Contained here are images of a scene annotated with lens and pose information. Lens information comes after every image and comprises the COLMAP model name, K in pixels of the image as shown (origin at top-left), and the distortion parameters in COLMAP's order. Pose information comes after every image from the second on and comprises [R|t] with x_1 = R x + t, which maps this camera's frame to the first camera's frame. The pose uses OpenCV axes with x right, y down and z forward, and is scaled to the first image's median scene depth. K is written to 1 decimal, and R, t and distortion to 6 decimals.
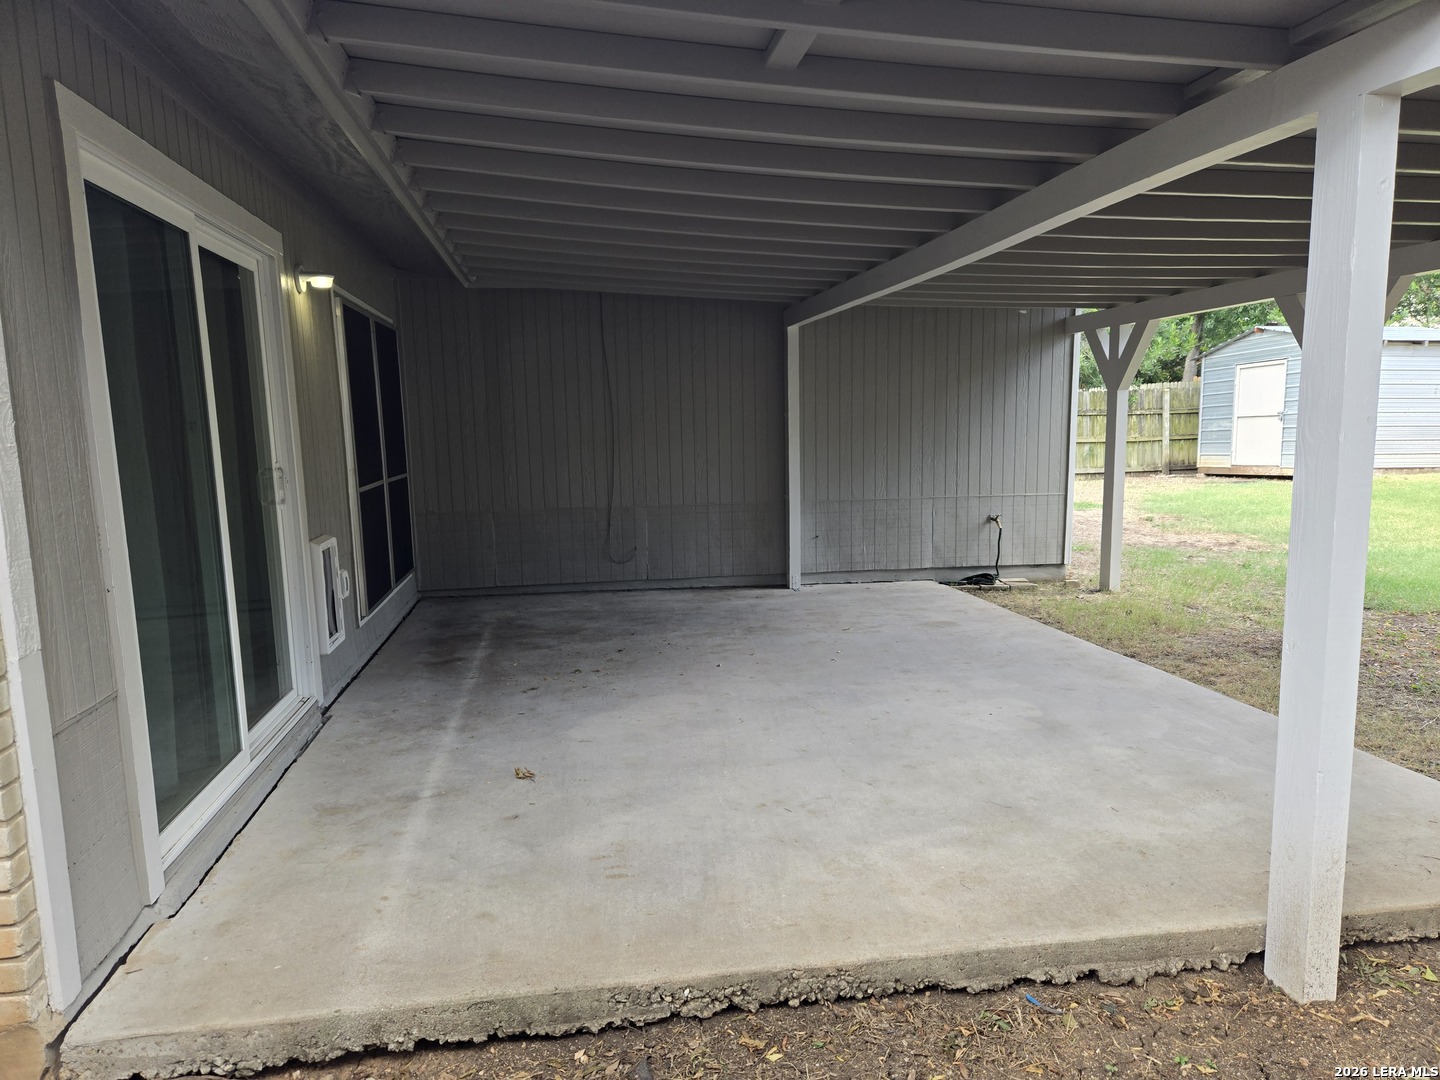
lens RADIAL K [[959.4, 0, 710.0], [0, 959.4, 552.5], [0, 0, 1]] dist [0.093329, -0.075976]
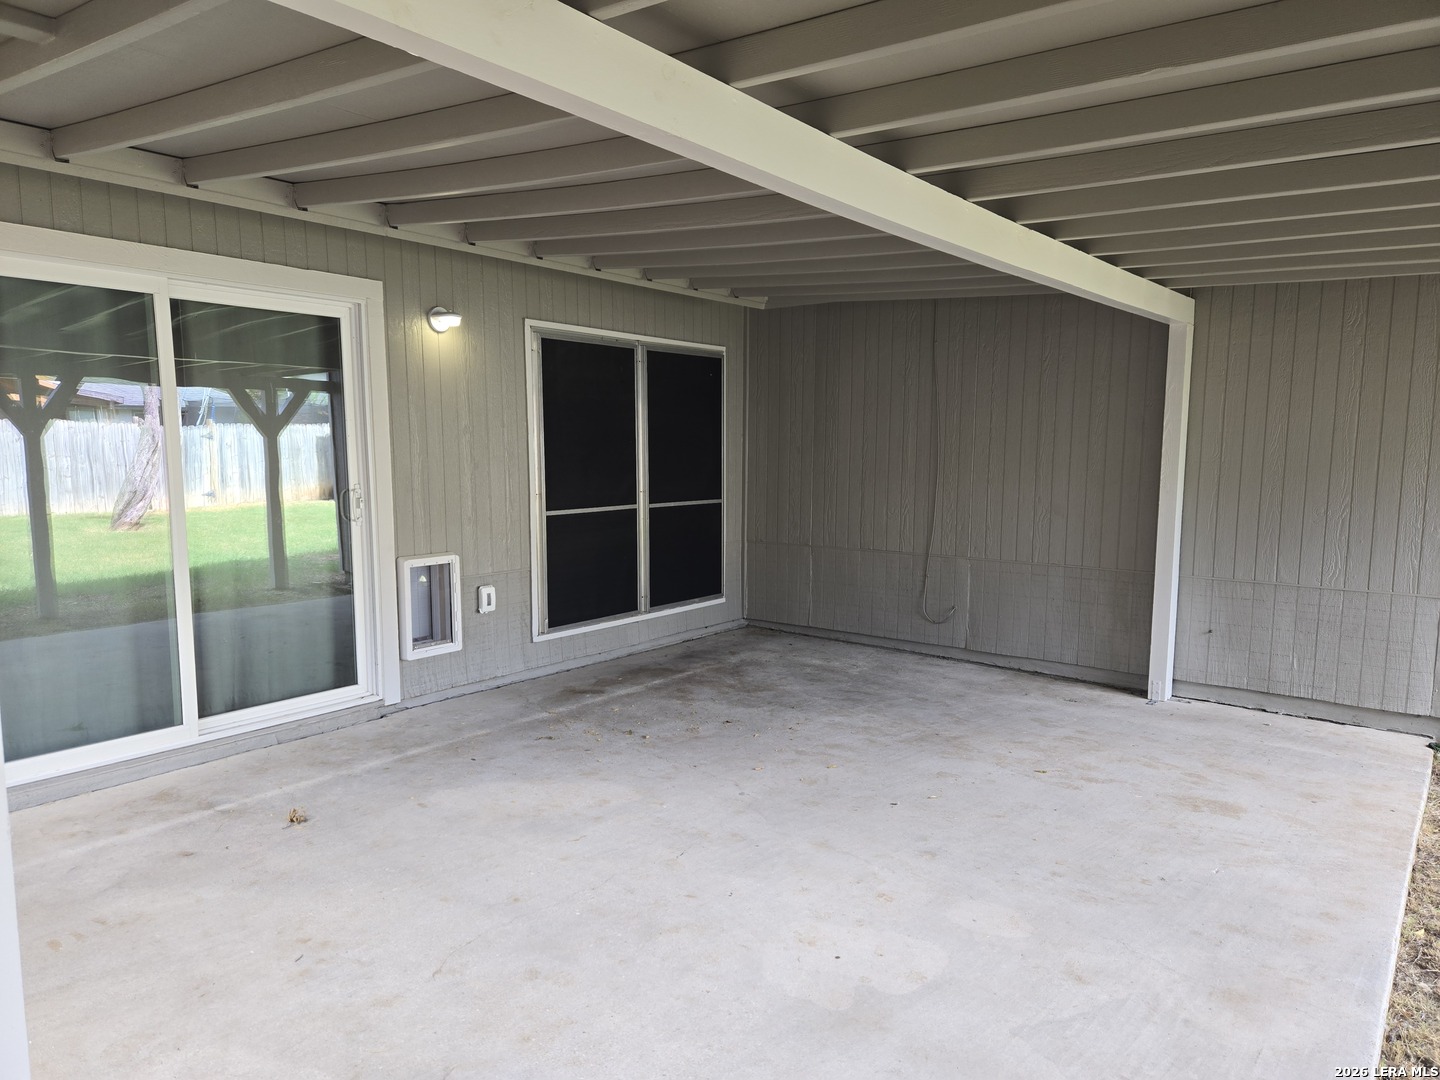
lens RADIAL K [[959.4, 0, 710.0], [0, 959.4, 552.5], [0, 0, 1]] dist [0.093329, -0.075976]
pose [[0.692789, 0.105282, -0.713414, 0.634167], [-0.116439, 0.992636, 0.033416, -0.096232], [0.711678, 0.059919, 0.699946, 0.487993]]
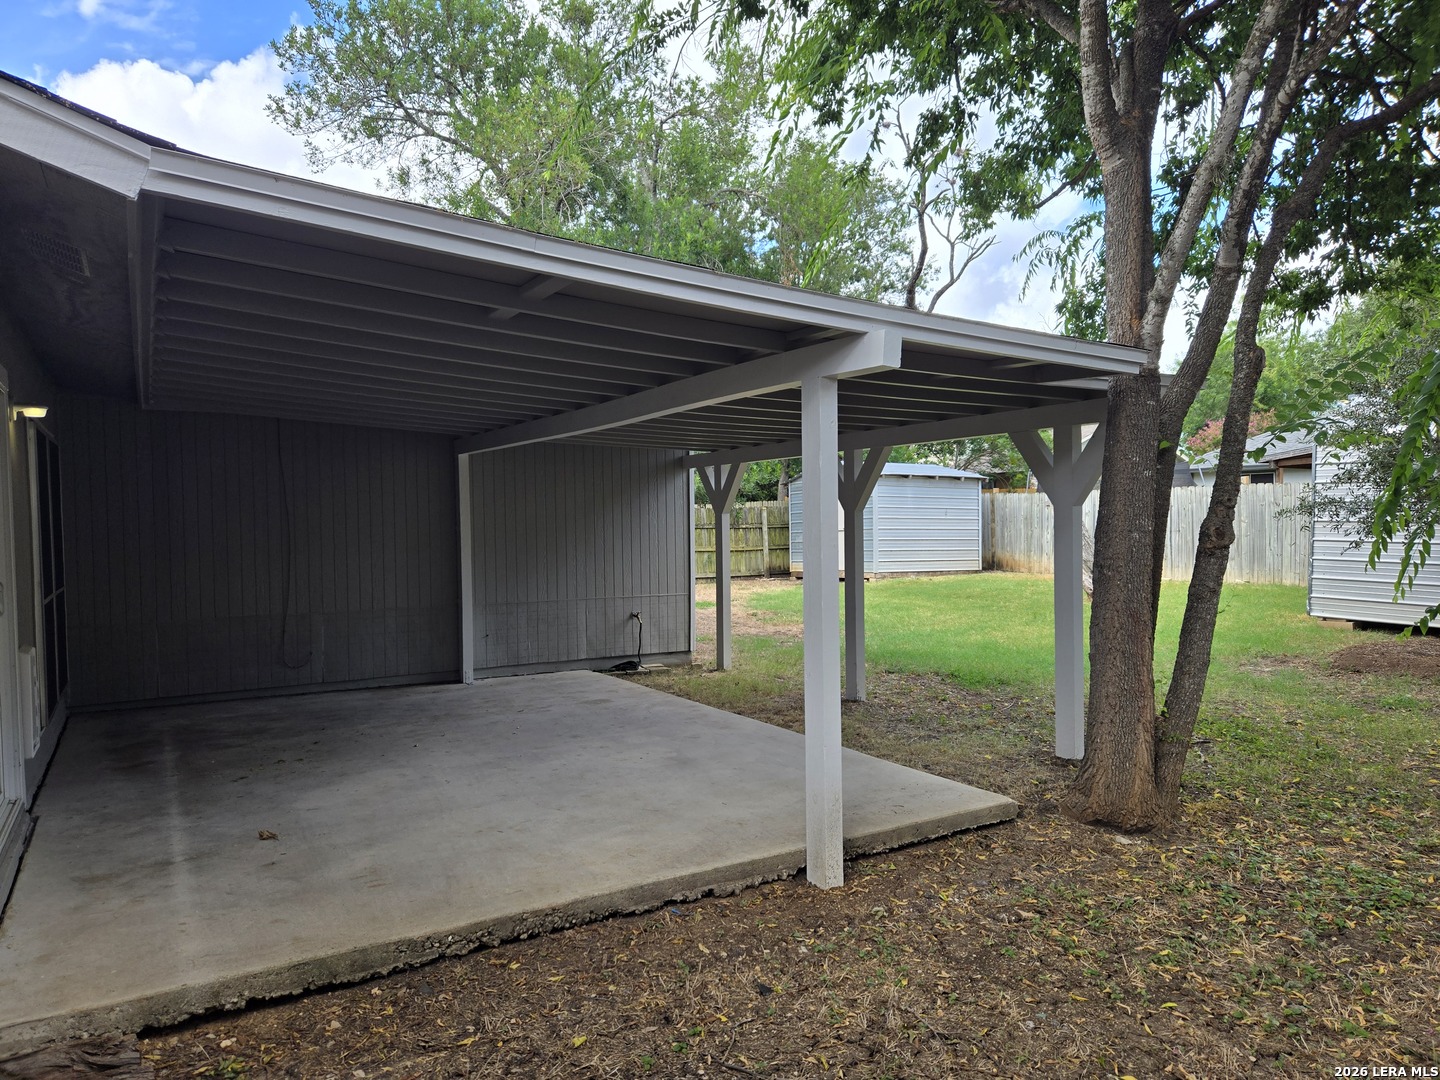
lens RADIAL K [[959.4, 0, 710.0], [0, 959.4, 552.5], [0, 0, 1]] dist [0.093329, -0.075976]
pose [[0.932361, -0.003498, 0.361512, -0.097770], [0.043285, 0.993840, -0.102019, 0.024663], [-0.358929, 0.110767, 0.926769, -0.285969]]
